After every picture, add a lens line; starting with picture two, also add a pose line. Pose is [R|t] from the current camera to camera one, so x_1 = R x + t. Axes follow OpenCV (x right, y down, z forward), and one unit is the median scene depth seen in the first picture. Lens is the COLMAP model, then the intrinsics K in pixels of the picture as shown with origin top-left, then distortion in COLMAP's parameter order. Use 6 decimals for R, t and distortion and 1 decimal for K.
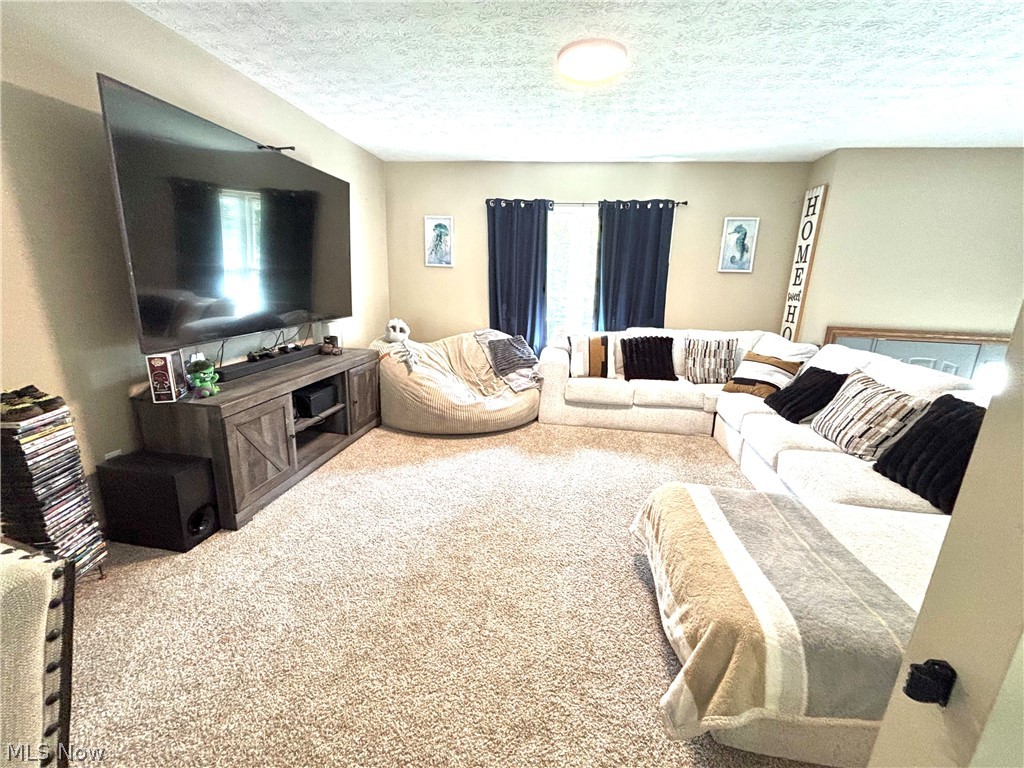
lens RADIAL K [[417.7, 0, 509.5], [0, 417.7, 384.9], [0, 0, 1]] dist [-0.002235, 0.000329]
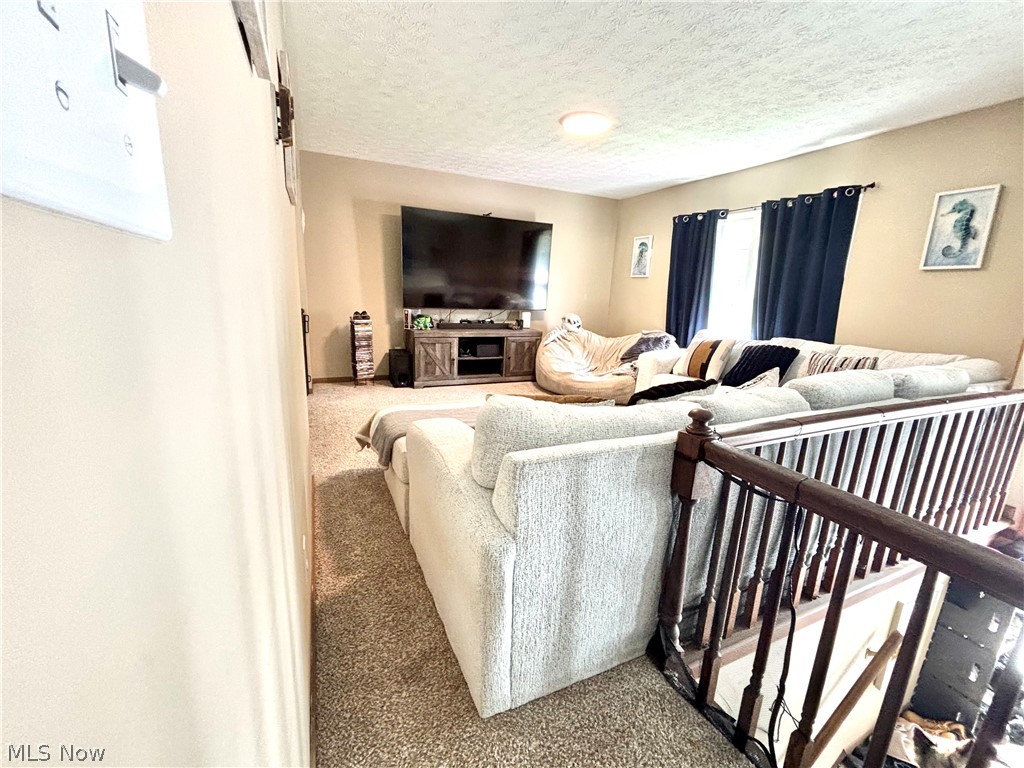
lens RADIAL K [[417.7, 0, 508.1], [0, 417.7, 382.5], [0, 0, 1]] dist [-0.002235, 0.000329]
pose [[0.546560, 0.172778, -0.819403, 0.754109], [-0.230032, 0.971820, 0.051479, 0.041363], [0.805207, 0.160353, 0.570902, 0.061284]]
